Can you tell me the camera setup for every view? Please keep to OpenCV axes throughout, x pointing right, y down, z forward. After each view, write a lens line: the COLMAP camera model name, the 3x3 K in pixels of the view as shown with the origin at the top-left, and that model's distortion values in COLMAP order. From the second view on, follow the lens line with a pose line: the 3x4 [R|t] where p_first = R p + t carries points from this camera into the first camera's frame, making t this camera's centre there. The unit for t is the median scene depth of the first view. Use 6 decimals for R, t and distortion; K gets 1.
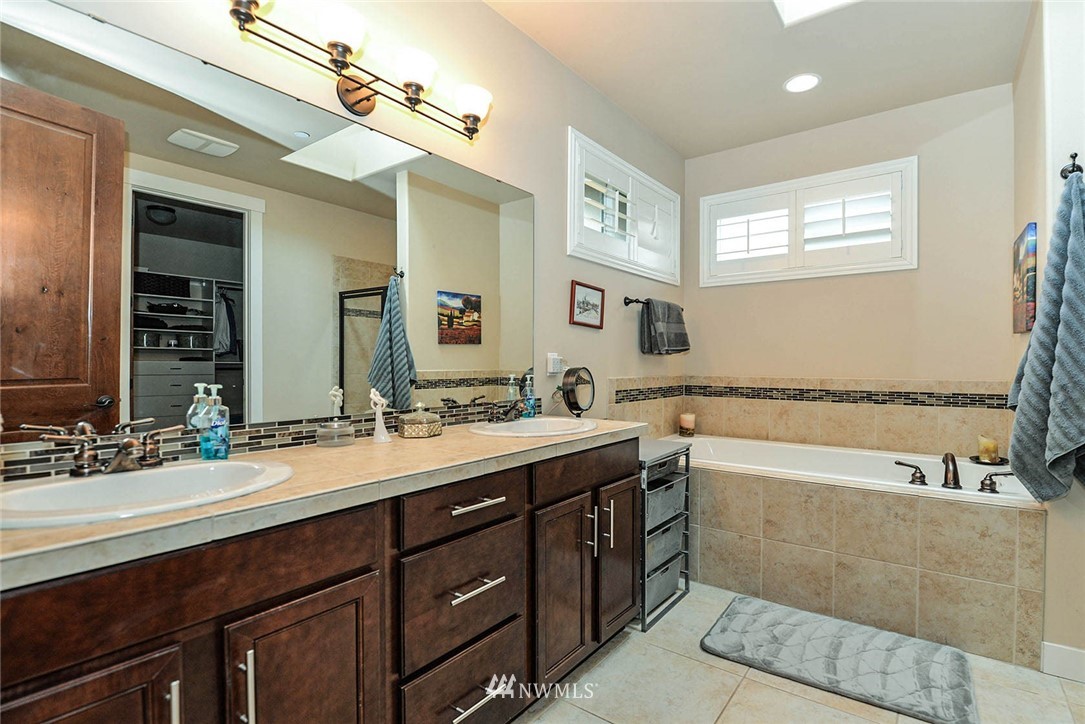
lens RADIAL K [[487.1, 0, 558.4], [0, 487.1, 368.1], [0, 0, 1]] dist [0.001124, -0.006965]
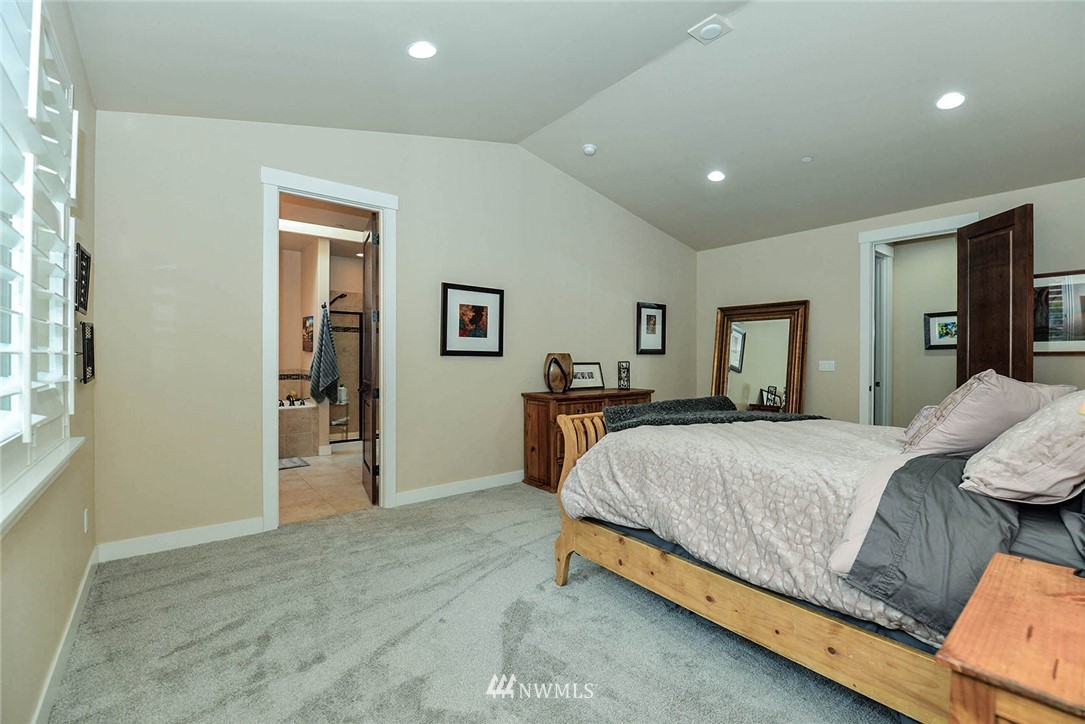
lens RADIAL K [[487.1, 0, 558.4], [0, 487.1, 368.1], [0, 0, 1]] dist [0.001124, -0.006965]
pose [[0.240167, -0.020023, 0.970525, -1.621181], [0.003971, 0.999799, 0.019644, -0.027361], [-0.970723, -0.000864, 0.240198, -1.236142]]
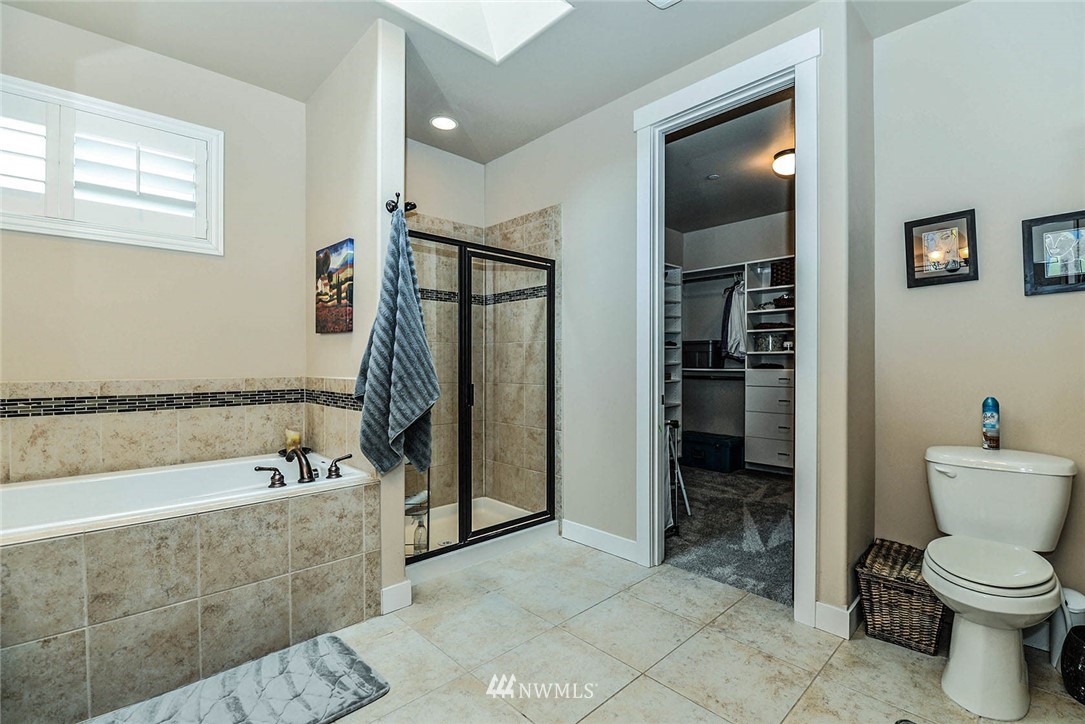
lens RADIAL K [[517.9, 0, 584.7], [0, 517.9, 371.4], [0, 0, 1]] dist [-0.001585, -0.010914]
pose [[0.143703, -0.017901, 0.989459, -0.171224], [0.013173, 0.999782, 0.016174, 0.006304], [-0.989533, 0.010710, 0.143907, 0.269033]]
